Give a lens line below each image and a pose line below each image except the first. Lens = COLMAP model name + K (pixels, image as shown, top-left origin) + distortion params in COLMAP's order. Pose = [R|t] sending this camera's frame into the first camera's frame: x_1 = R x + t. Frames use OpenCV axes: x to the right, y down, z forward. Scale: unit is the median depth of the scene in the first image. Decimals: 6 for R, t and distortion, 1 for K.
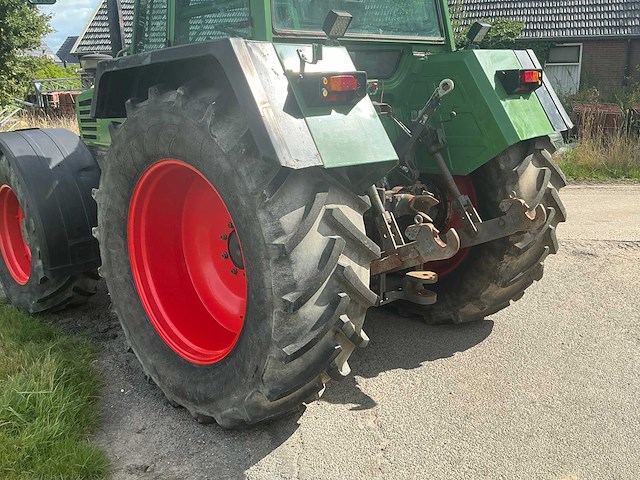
lens RADIAL K [[646.1, 0, 320.0], [0, 646.1, 240.0], [0, 0, 1]] dist [0.105476, -0.221647]
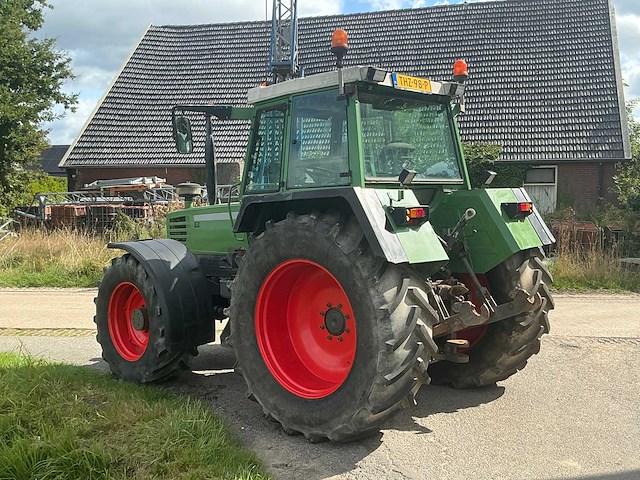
lens RADIAL K [[704.4, 0, 320.0], [0, 704.4, 240.0], [0, 0, 1]] dist [0.117165, -0.250661]
pose [[0.998747, 0.008796, 0.049265, -0.225694], [-0.000194, 0.985104, -0.171962, 0.101517], [-0.050044, 0.171736, 0.983871, -0.559678]]
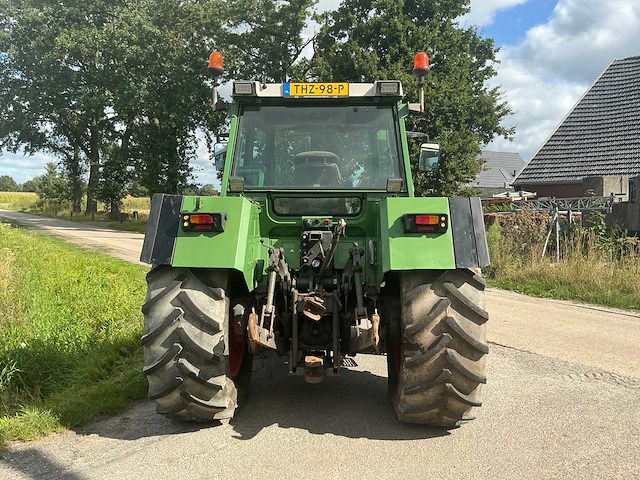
lens RADIAL K [[532.0, 0, 320.0], [0, 532.0, 240.0], [0, 0, 1]] dist [0.069674, -0.154084]
pose [[0.687830, 0.069599, -0.722528, 0.948248], [-0.190474, 0.977817, -0.087137, -0.095228], [0.700435, 0.197558, 0.685829, 0.206828]]
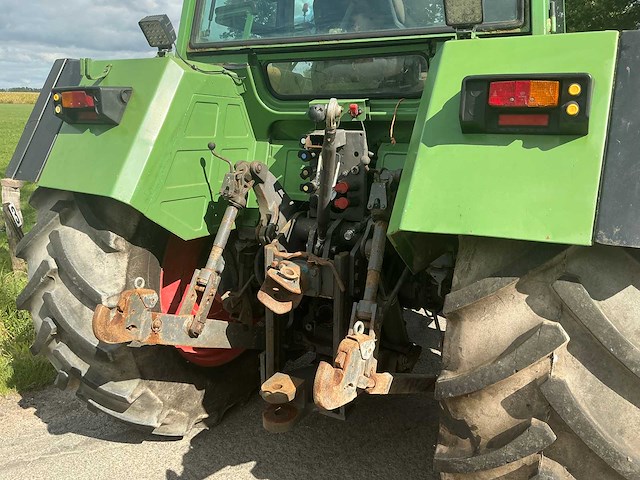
lens RADIAL K [[532.0, 0, 320.0], [0, 532.0, 240.0], [0, 0, 1]] dist [0.069674, -0.154084]
pose [[0.290075, 0.243356, -0.925545, 0.653205], [-0.238160, 0.955058, 0.176474, -0.201532], [0.926896, 0.169237, 0.334997, 0.827979]]
